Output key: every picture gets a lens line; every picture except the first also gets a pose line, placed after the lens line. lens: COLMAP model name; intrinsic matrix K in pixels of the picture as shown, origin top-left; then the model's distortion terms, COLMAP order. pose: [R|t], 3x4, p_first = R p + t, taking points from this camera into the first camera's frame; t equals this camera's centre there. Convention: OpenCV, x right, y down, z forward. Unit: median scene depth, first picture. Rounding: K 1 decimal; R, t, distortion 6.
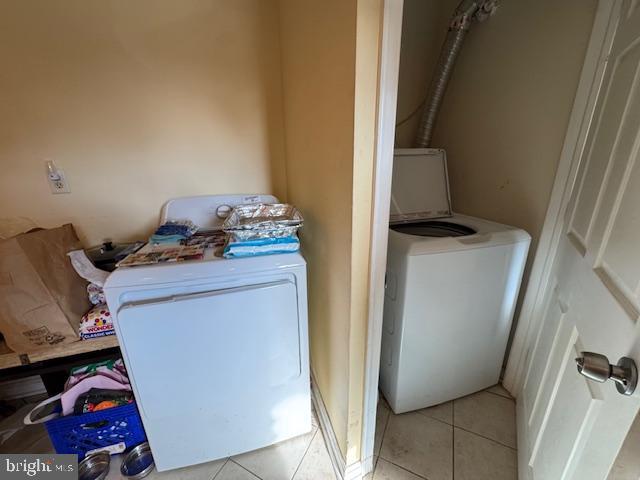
lens RADIAL K [[256.2, 0, 318.3], [0, 256.2, 240.2], [0, 0, 1]] dist [0.004962, 0.000017]
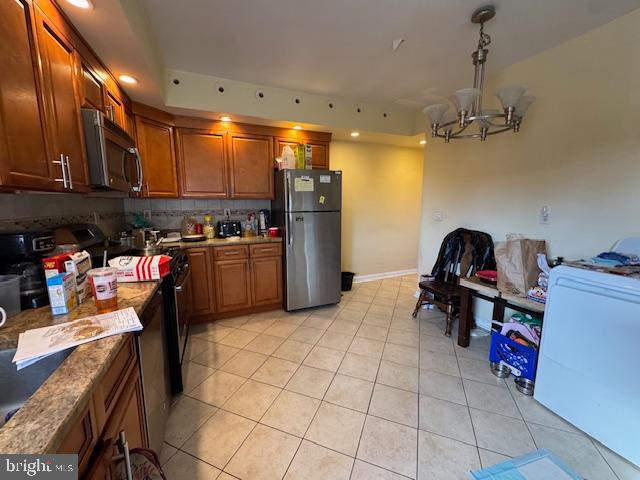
lens RADIAL K [[256.2, 0, 318.9], [0, 256.2, 238.2], [0, 0, 1]] dist [0.004962, 0.000017]
pose [[0.103875, 0.156603, -0.982184, 0.637471], [-0.298971, 0.946771, 0.119338, 0.178861], [0.948592, 0.281248, 0.145165, -0.759736]]
